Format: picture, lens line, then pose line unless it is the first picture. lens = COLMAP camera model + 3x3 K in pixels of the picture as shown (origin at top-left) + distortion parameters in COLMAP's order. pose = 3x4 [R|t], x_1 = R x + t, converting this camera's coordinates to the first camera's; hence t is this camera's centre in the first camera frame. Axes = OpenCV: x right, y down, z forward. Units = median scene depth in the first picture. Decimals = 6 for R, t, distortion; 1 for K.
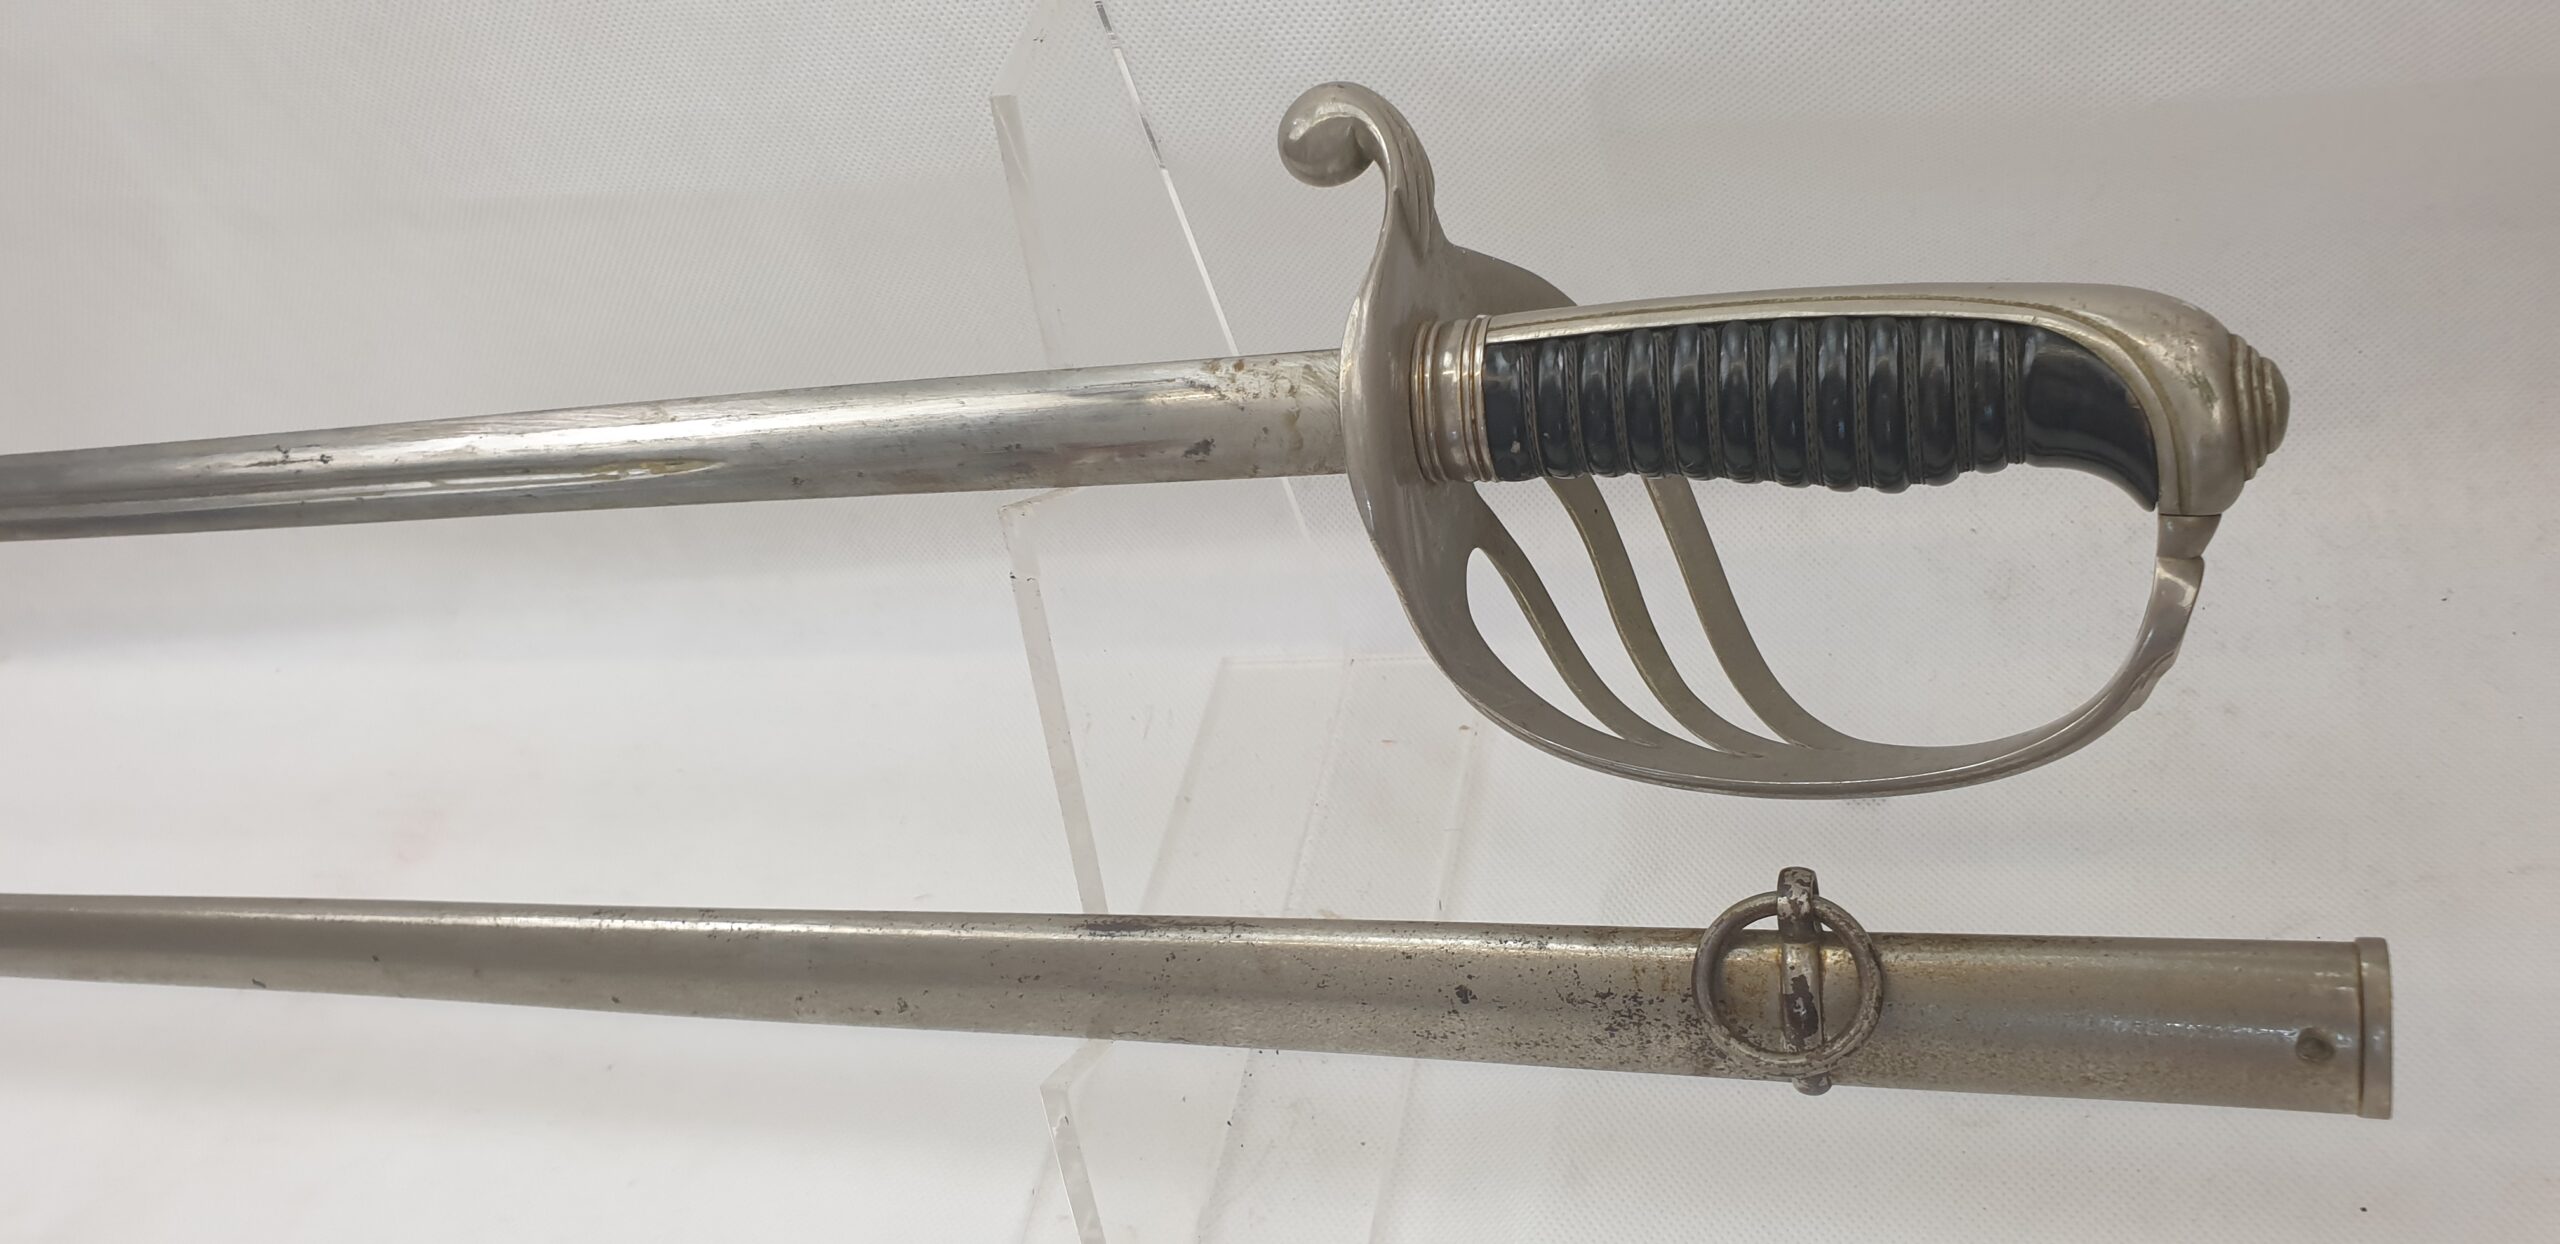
lens RADIAL K [[2010.5, 0, 1317.5], [0, 2010.5, 661.5], [0, 0, 1]] dist [0.030179, -0.045216]
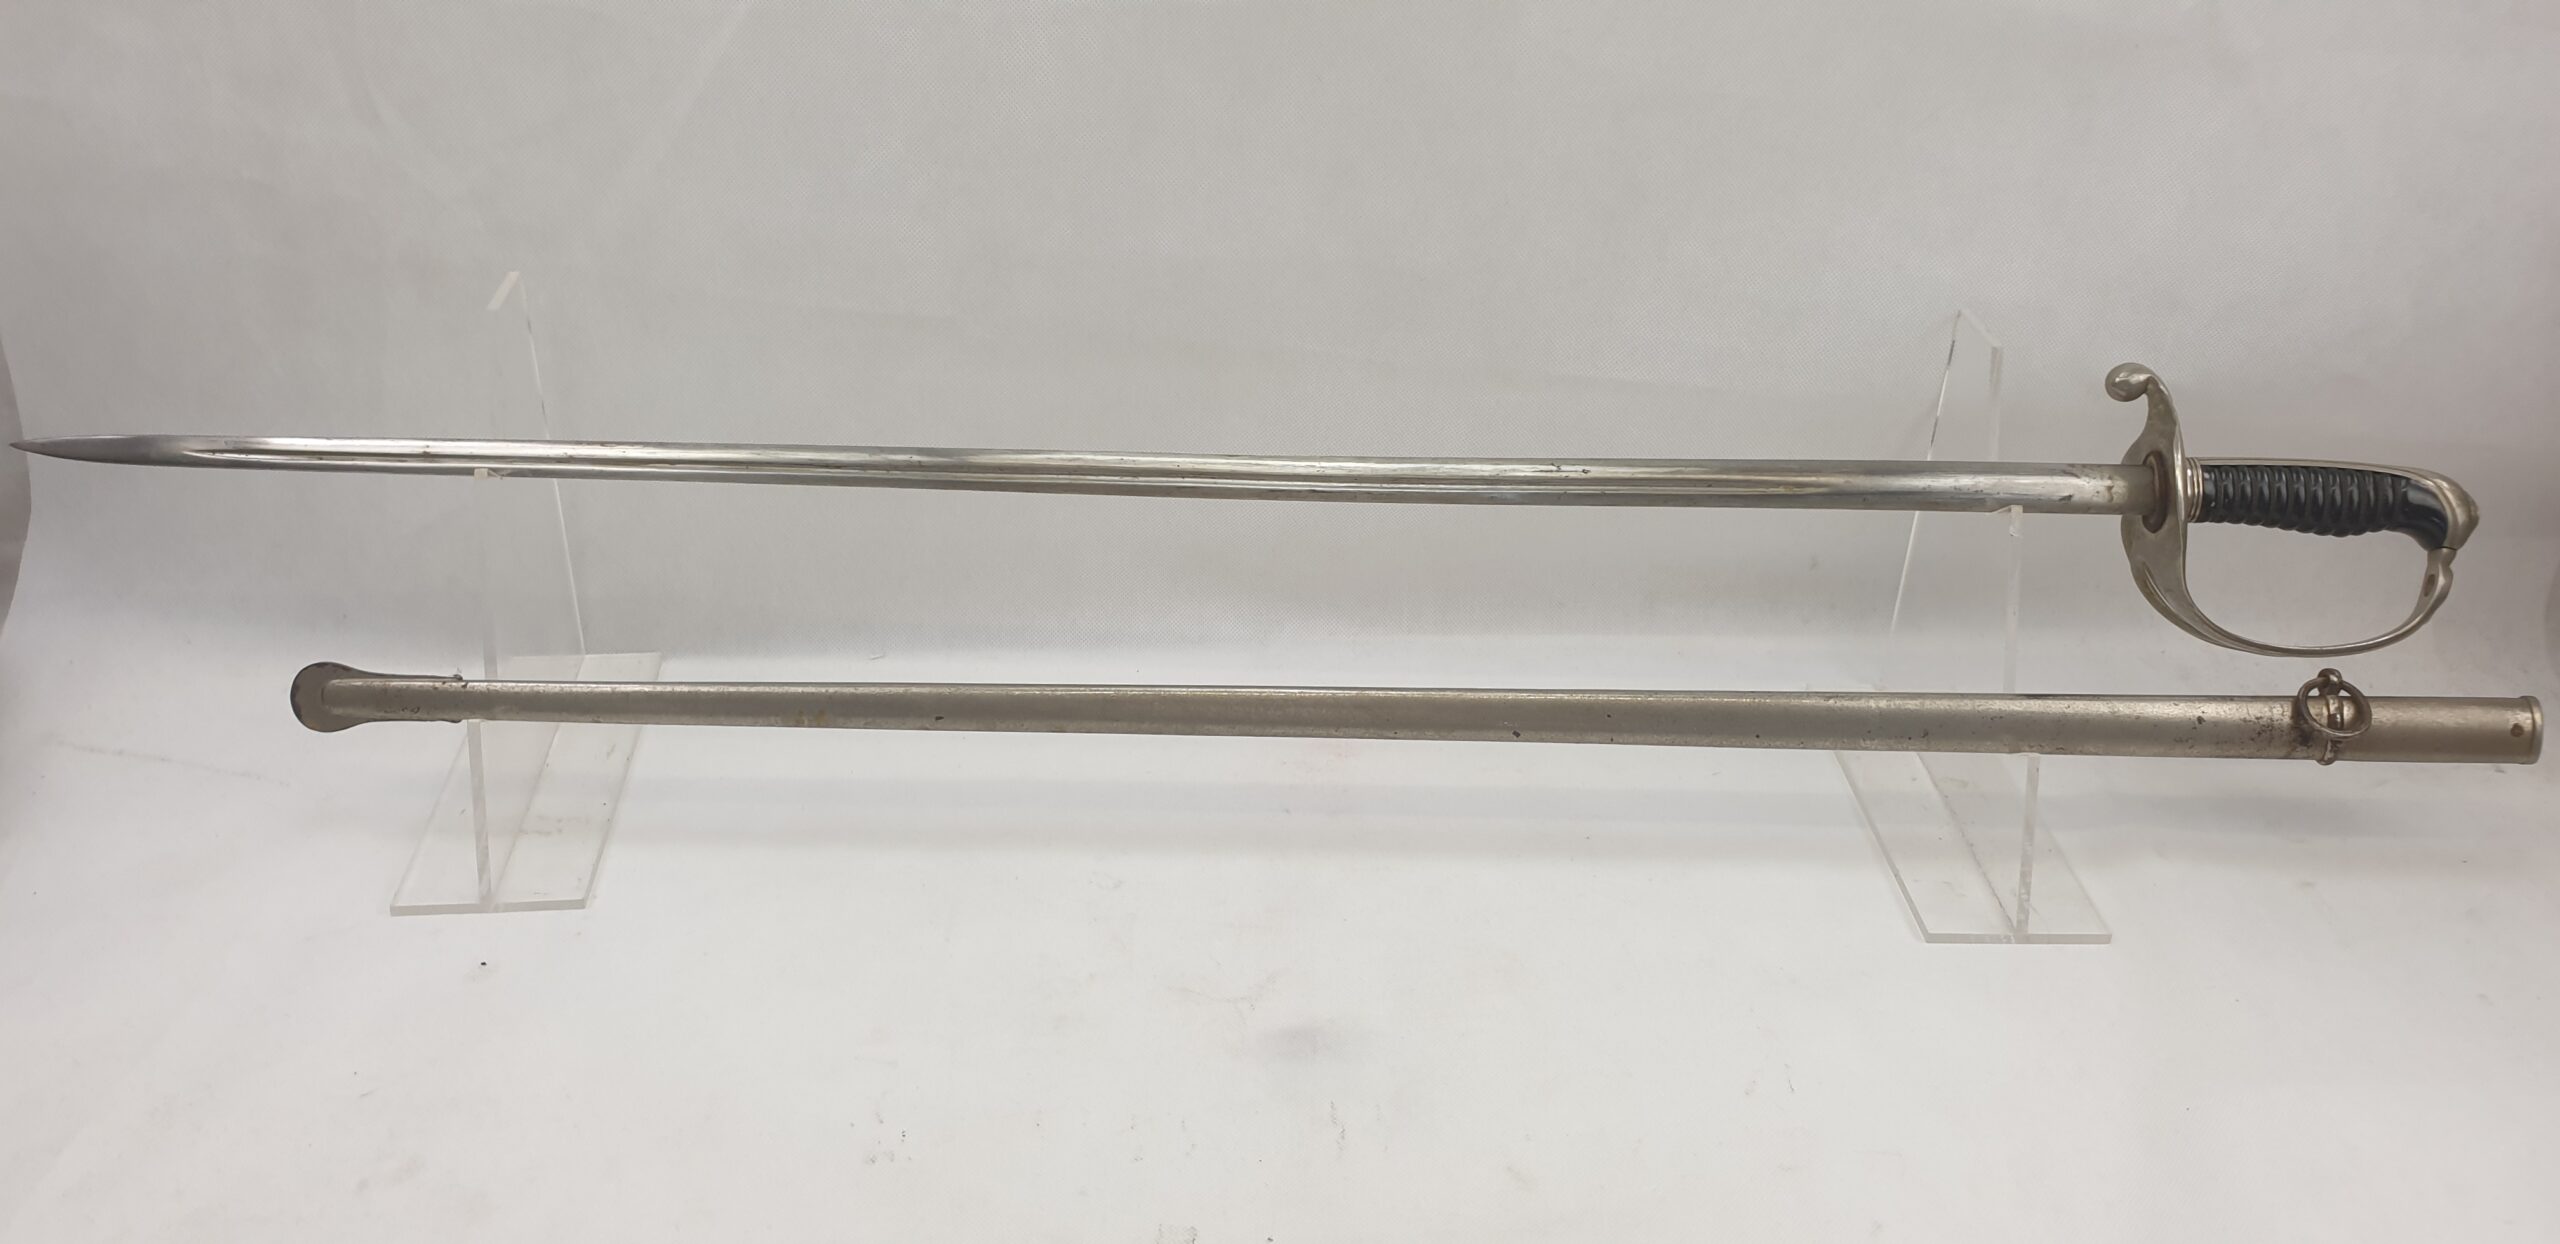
lens RADIAL K [[2010.5, 0, 1285.2], [0, 2010.5, 624.9], [0, 0, 1]] dist [0.030179, -0.045216]
pose [[0.928515, 0.131578, 0.347198, -1.796555], [-0.030052, 0.958667, -0.282939, 0.769825], [-0.370076, 0.252279, 0.894091, -0.788305]]
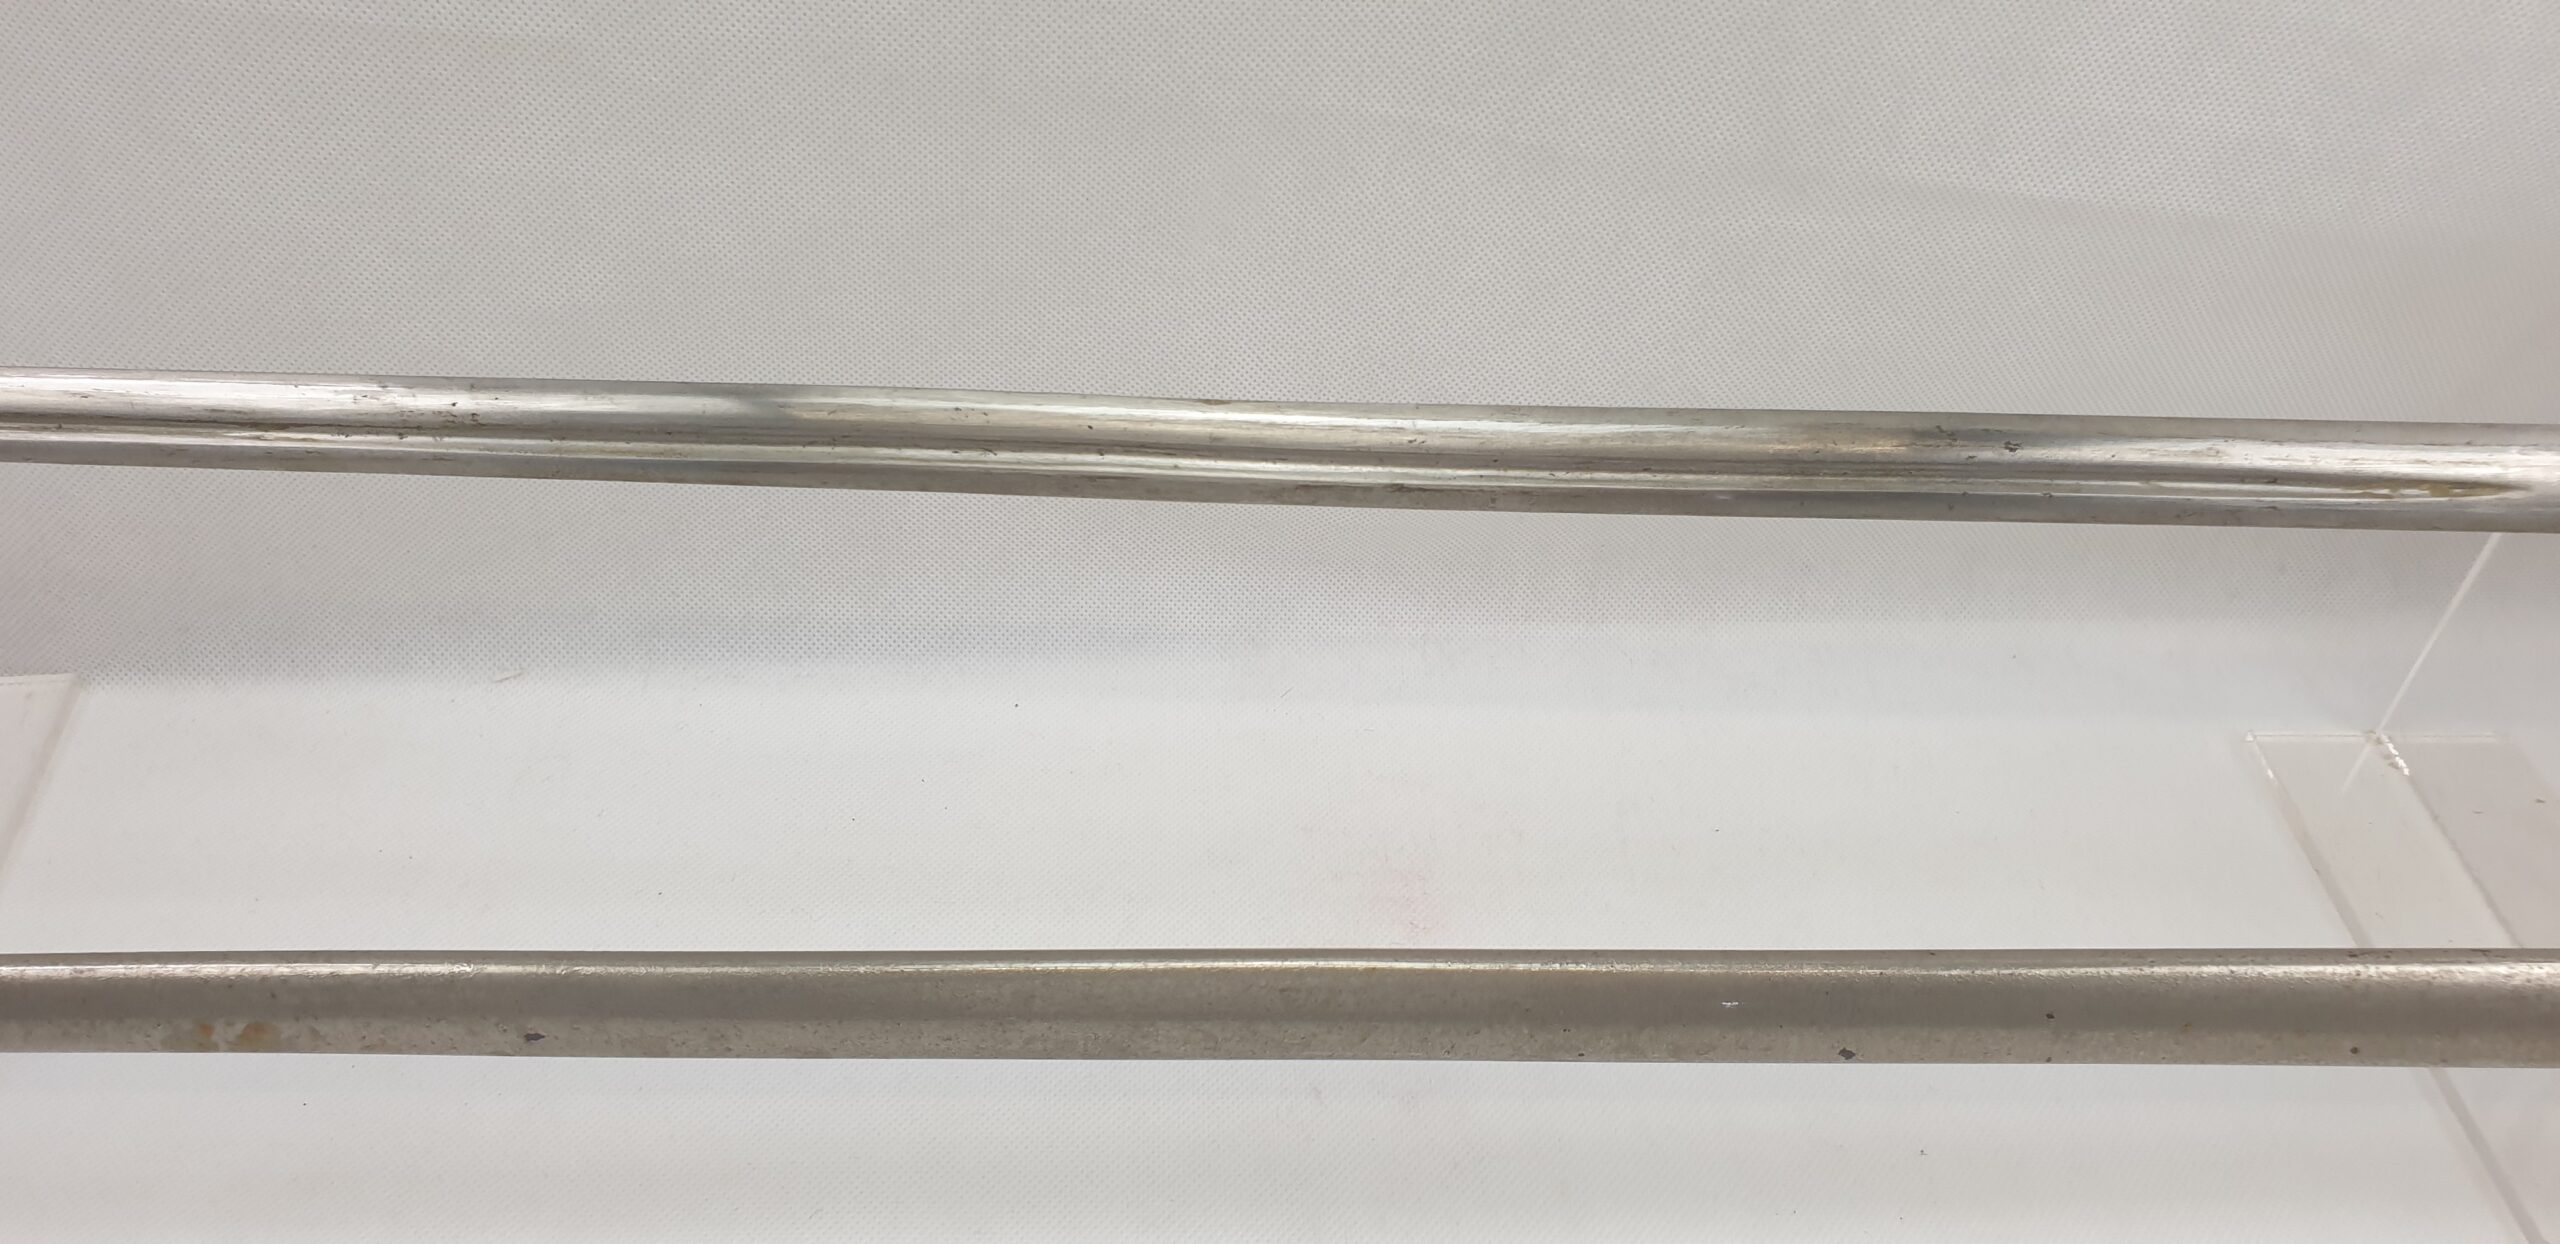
lens RADIAL K [[2010.5, 0, 1298.4], [0, 2010.5, 649.7], [0, 0, 1]] dist [0.030179, -0.045216]
pose [[0.905436, 0.060791, 0.420108, -1.425872], [-0.028025, 0.996094, -0.083739, 0.089079], [-0.423557, 0.064046, 0.903603, 0.420525]]
